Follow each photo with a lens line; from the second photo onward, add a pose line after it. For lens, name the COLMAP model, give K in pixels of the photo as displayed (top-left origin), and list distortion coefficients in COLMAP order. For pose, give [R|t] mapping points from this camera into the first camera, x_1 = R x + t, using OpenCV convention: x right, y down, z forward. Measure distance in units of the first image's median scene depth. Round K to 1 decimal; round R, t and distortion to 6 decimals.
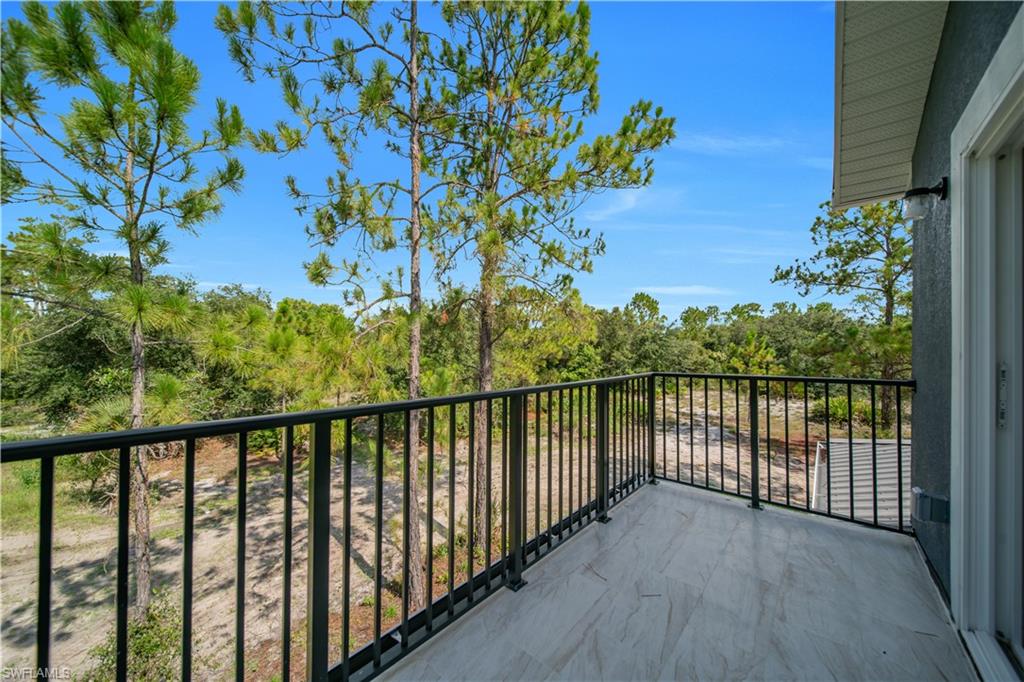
lens RADIAL K [[353.5, 0, 515.0], [0, 353.5, 347.2], [0, 0, 1]] dist [0.000193, -0.000032]
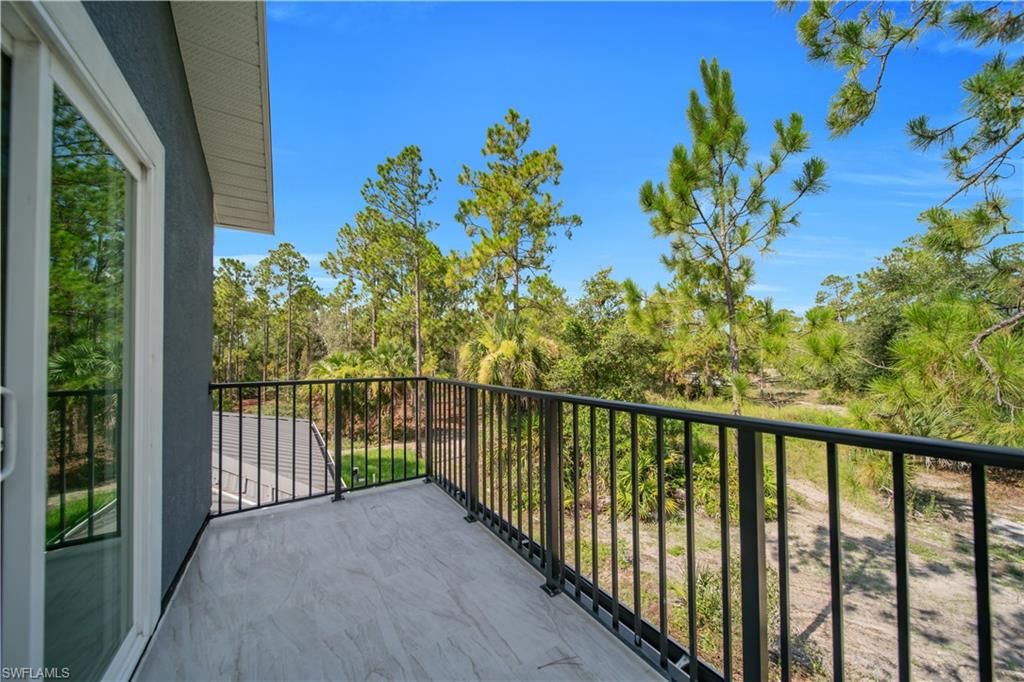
lens RADIAL K [[353.5, 0, 515.0], [0, 353.5, 347.2], [0, 0, 1]] dist [0.000193, -0.000032]
pose [[-0.262419, -0.024539, -0.964642, 0.935300], [0.018171, 0.999374, -0.030365, 0.012812], [0.964783, -0.025497, -0.261808, 1.090933]]
